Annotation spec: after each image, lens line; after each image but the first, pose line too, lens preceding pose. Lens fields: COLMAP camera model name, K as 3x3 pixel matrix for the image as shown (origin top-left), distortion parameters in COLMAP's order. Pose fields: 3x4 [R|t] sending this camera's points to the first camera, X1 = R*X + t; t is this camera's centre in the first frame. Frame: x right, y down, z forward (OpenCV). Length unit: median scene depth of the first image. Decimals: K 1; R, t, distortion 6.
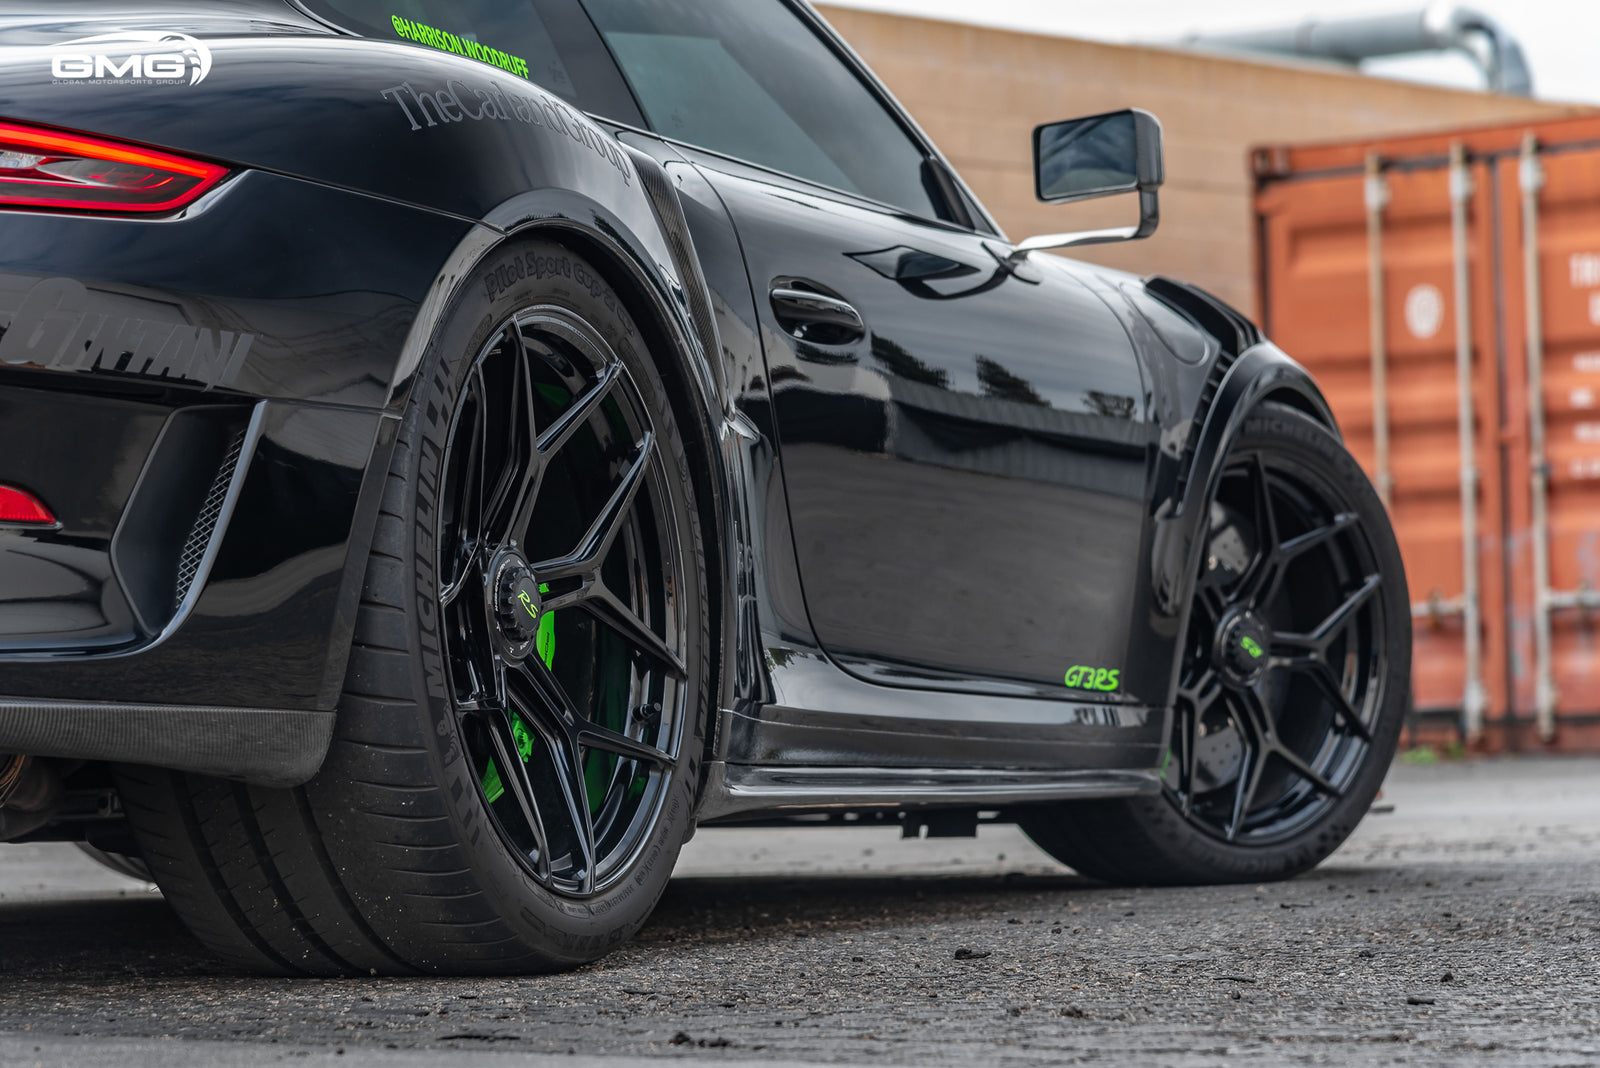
lens RADIAL K [[5224.8, 0, 797.9], [0, 5224.8, 538.7], [0, 0, 1]] dist [0.032878, 0.000000]
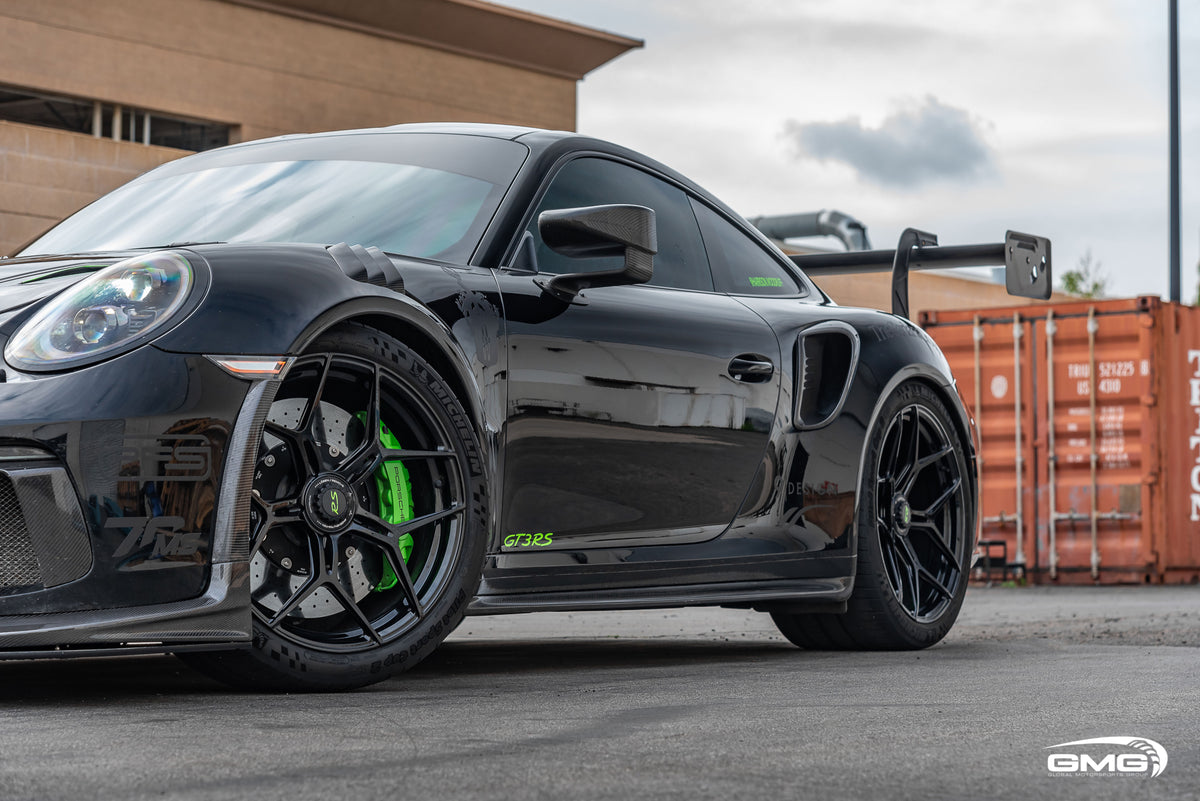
lens RADIAL K [[2681.6, 0, 603.2], [0, 2681.6, 403.3], [0, 0, 1]] dist [-0.038128, 0.000000]
pose [[0.998340, 0.024558, 0.052100, -0.444879], [-0.023256, 0.999406, -0.025435, -0.012550], [-0.052693, 0.024181, 0.998318, -0.568986]]
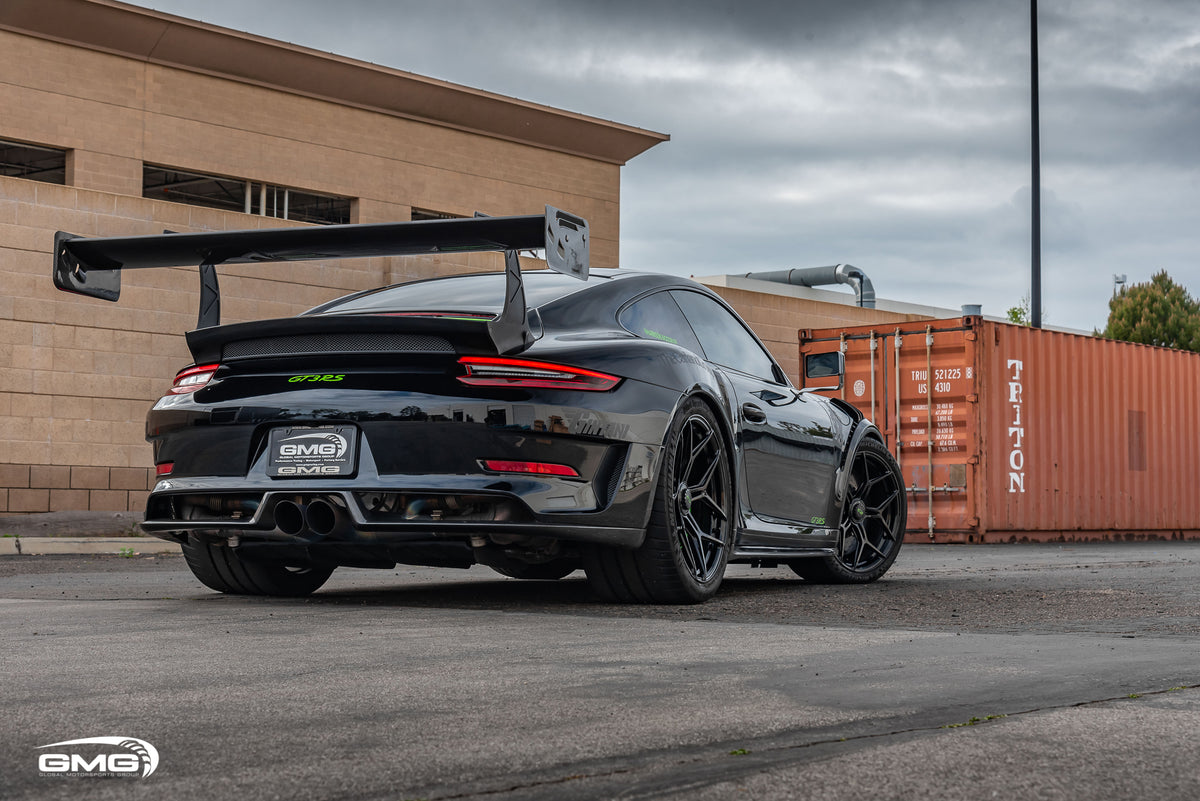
lens RADIAL K [[1939.3, 0, 599.0], [0, 1939.3, 400.4], [0, 0, 1]] dist [0.024669, 0.000000]
pose [[0.999735, 0.022965, 0.001795, -0.102777], [-0.022906, 0.999346, -0.027967, -0.014330], [-0.002436, 0.027918, 0.999607, -0.276259]]
